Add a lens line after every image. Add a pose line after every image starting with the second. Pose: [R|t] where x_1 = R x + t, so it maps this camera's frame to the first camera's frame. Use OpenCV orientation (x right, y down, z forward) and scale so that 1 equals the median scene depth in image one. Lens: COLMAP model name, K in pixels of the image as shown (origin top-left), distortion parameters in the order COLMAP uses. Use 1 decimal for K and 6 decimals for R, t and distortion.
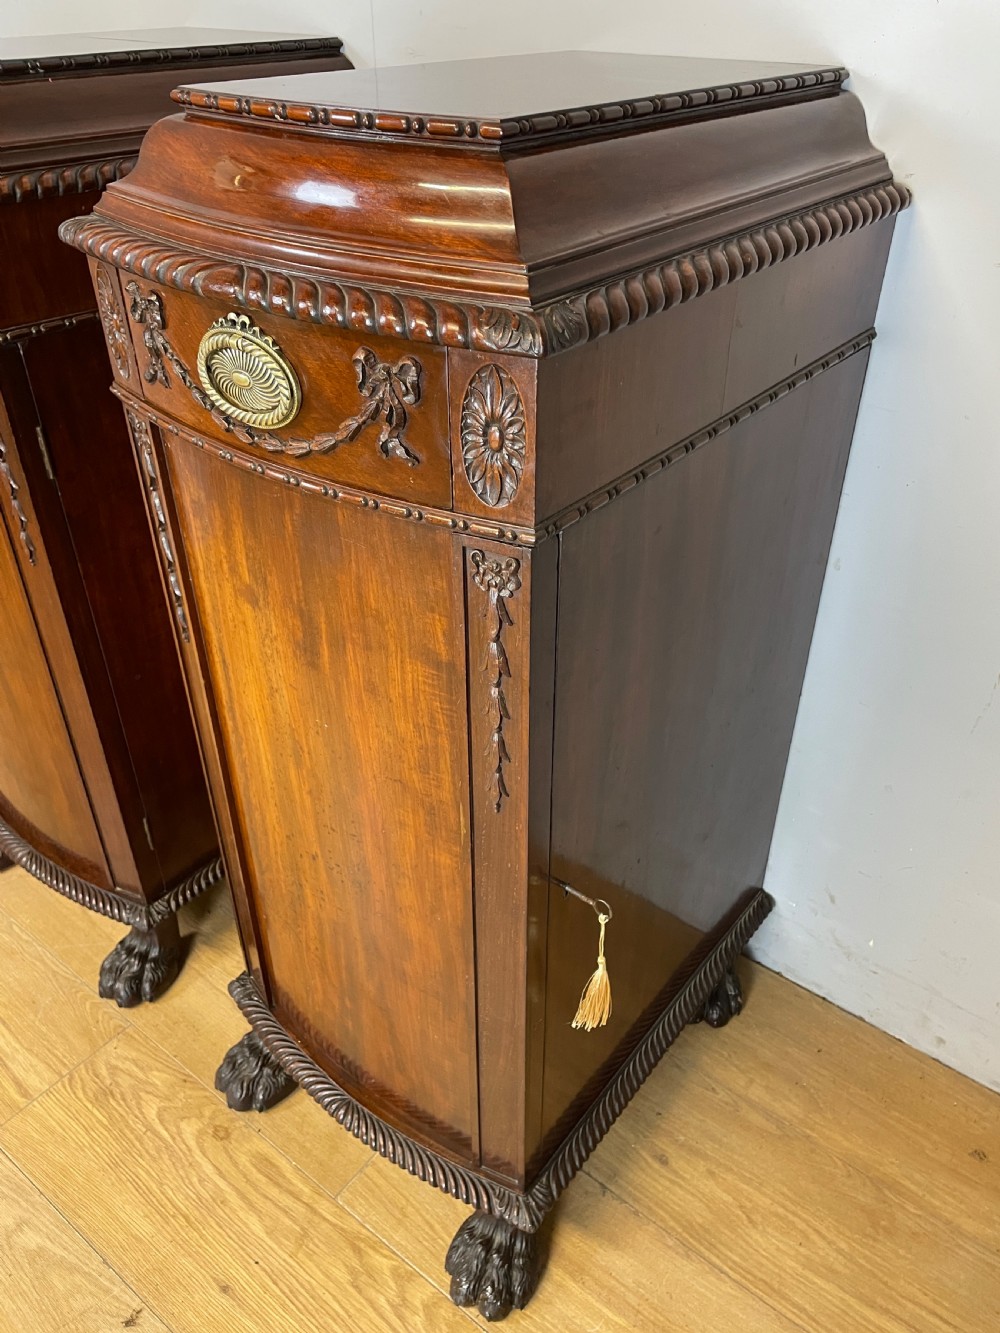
lens RADIAL K [[1008.7, 0, 482.5], [0, 1008.7, 705.7], [0, 0, 1]] dist [0.088386, -0.111548]
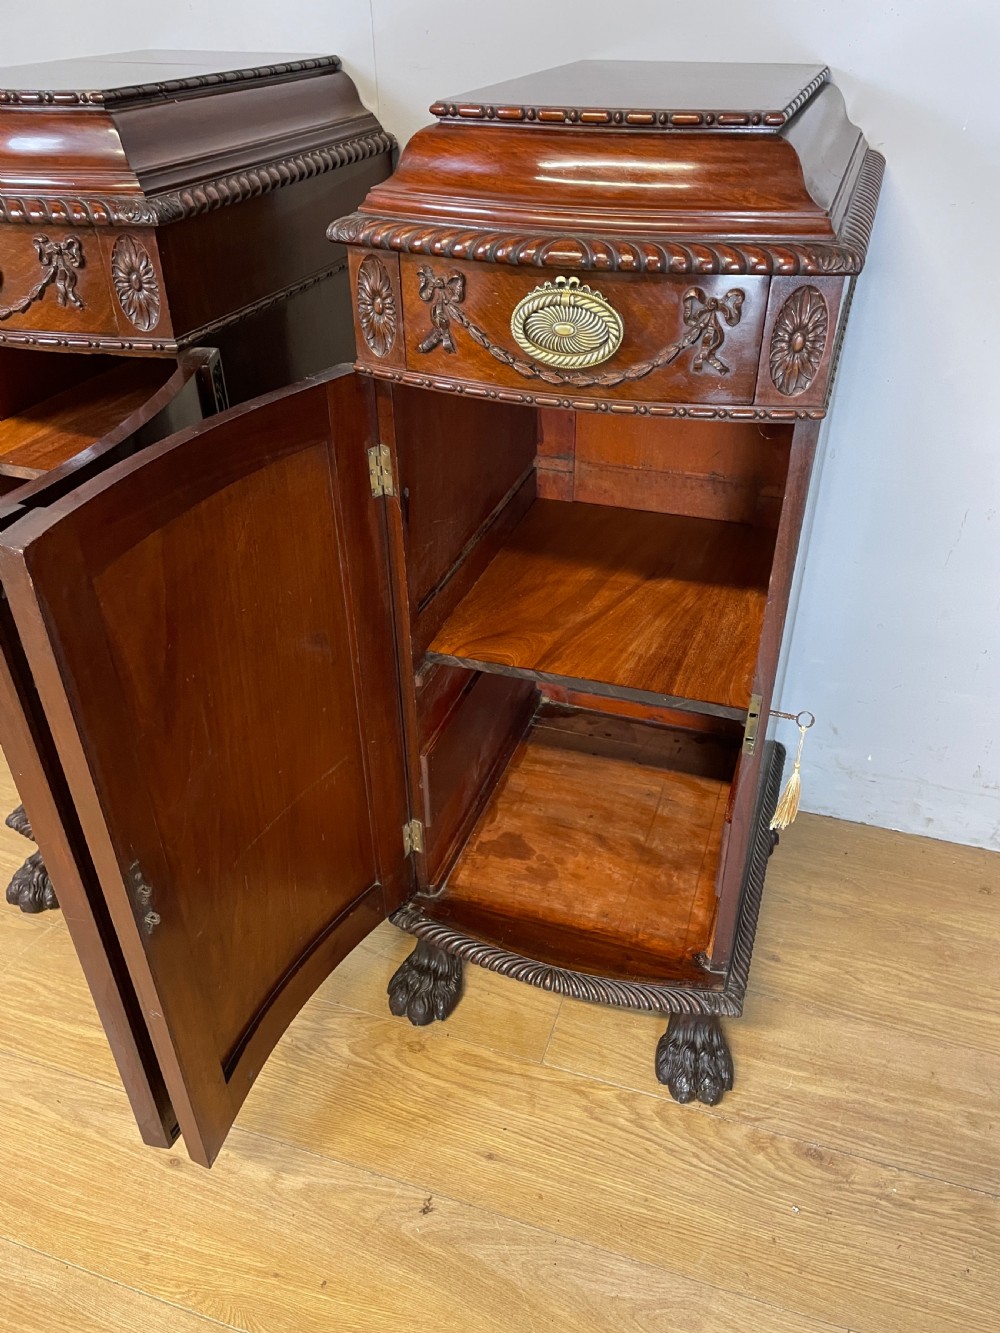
lens RADIAL K [[1008.7, 0, 505.6], [0, 1008.7, 697.8], [0, 0, 1]] dist [0.088386, -0.111548]
pose [[0.941105, -0.199496, 0.272990, -0.455627], [0.202010, 0.979196, 0.019169, 0.055342], [-0.271135, 0.037107, 0.961826, -0.112994]]
